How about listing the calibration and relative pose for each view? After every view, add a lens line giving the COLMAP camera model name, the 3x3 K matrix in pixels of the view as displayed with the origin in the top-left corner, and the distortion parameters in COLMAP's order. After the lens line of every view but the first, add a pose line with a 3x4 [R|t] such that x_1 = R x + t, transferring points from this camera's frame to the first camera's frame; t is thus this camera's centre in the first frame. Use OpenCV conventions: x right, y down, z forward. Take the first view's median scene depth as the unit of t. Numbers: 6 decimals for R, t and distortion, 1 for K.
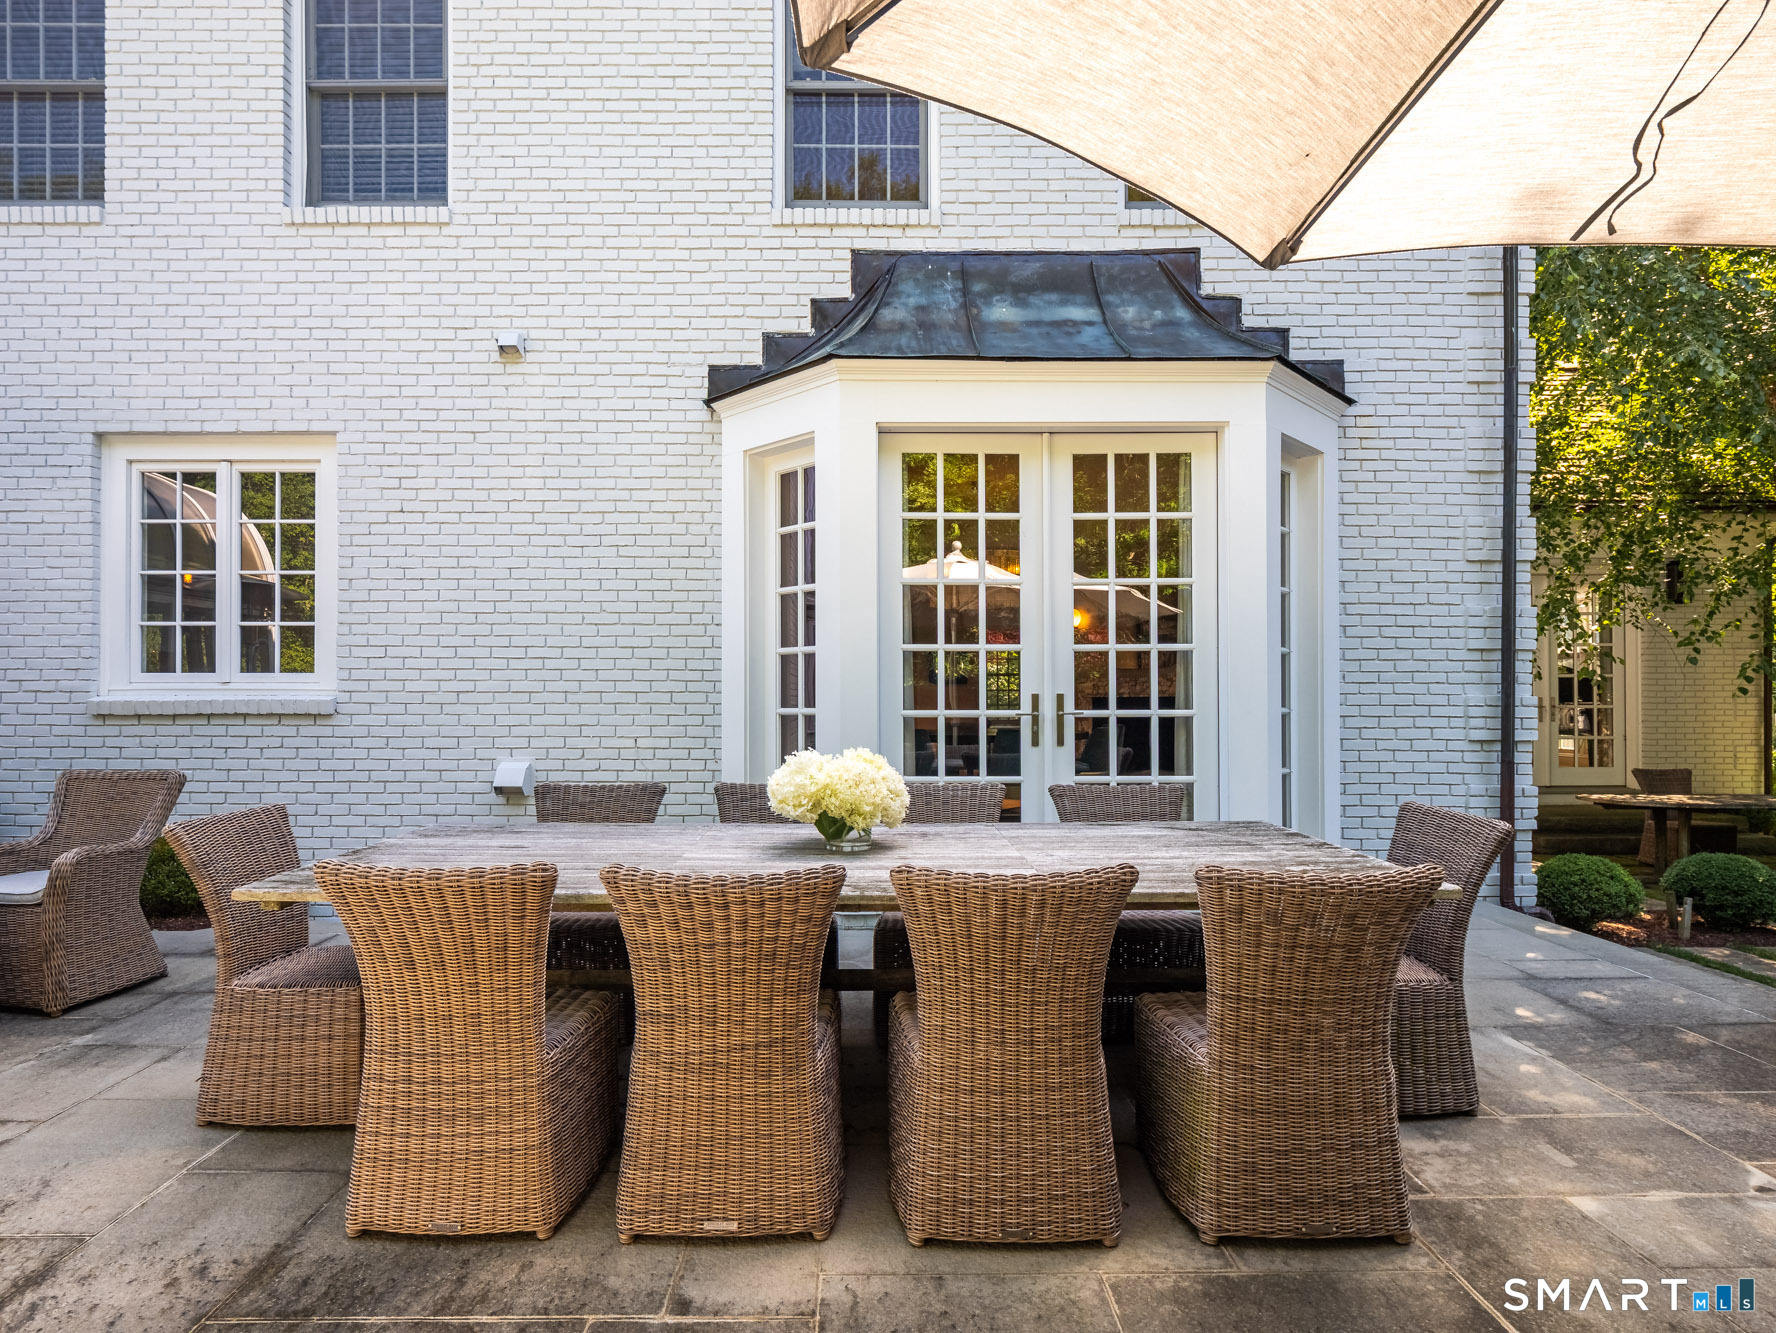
lens RADIAL K [[948.0, 0, 892.5], [0, 948.0, 684.4], [0, 0, 1]] dist [0.000884, 0.001631]
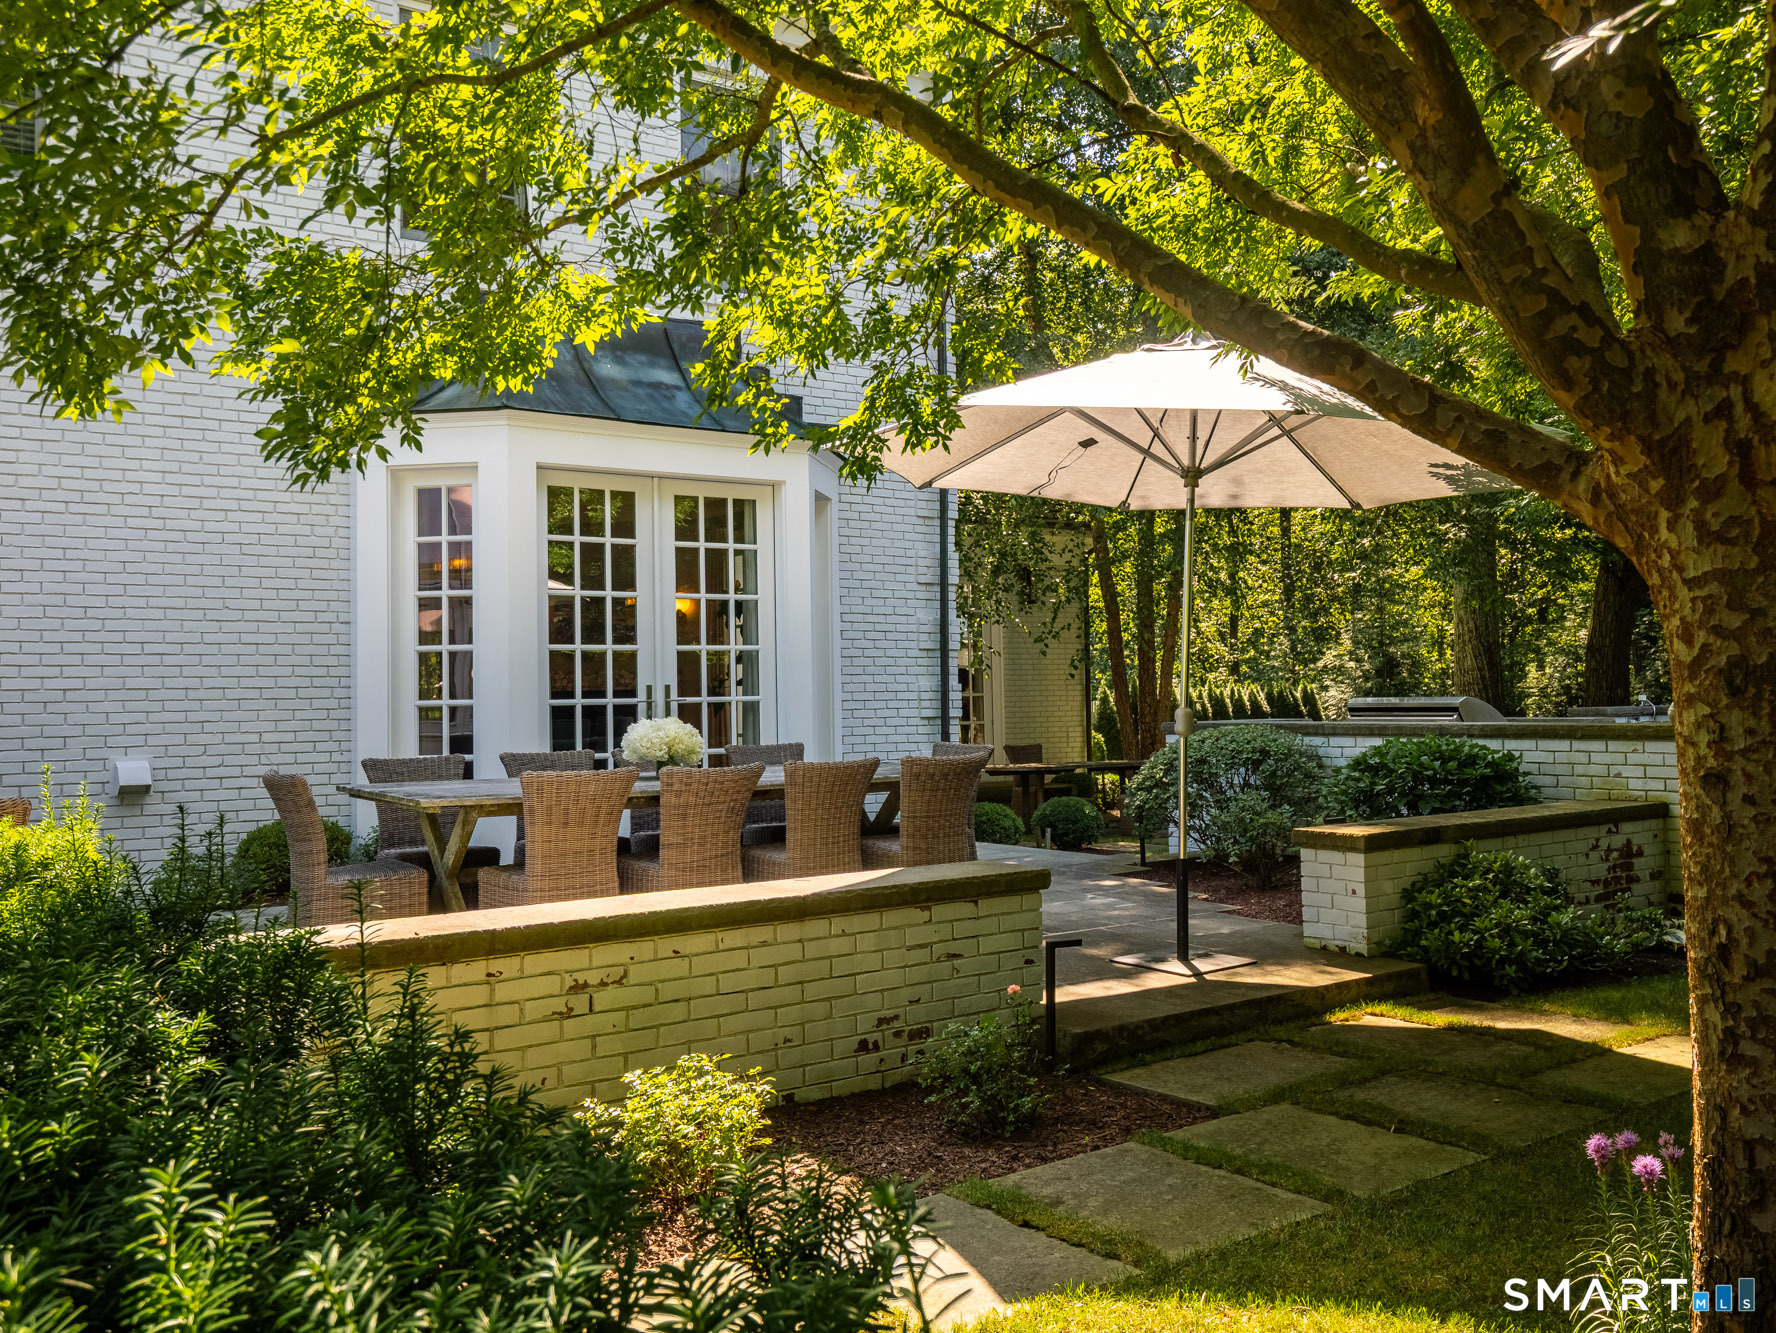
lens RADIAL K [[1544.4, 0, 888.3], [0, 1544.4, 666.7], [0, 0, 1]] dist [-0.005681, 0.001004]
pose [[0.817479, -0.002965, 0.575950, -0.675975], [0.009940, 0.999910, -0.008960, 0.007070], [-0.575872, 0.013050, 0.817436, -0.748401]]
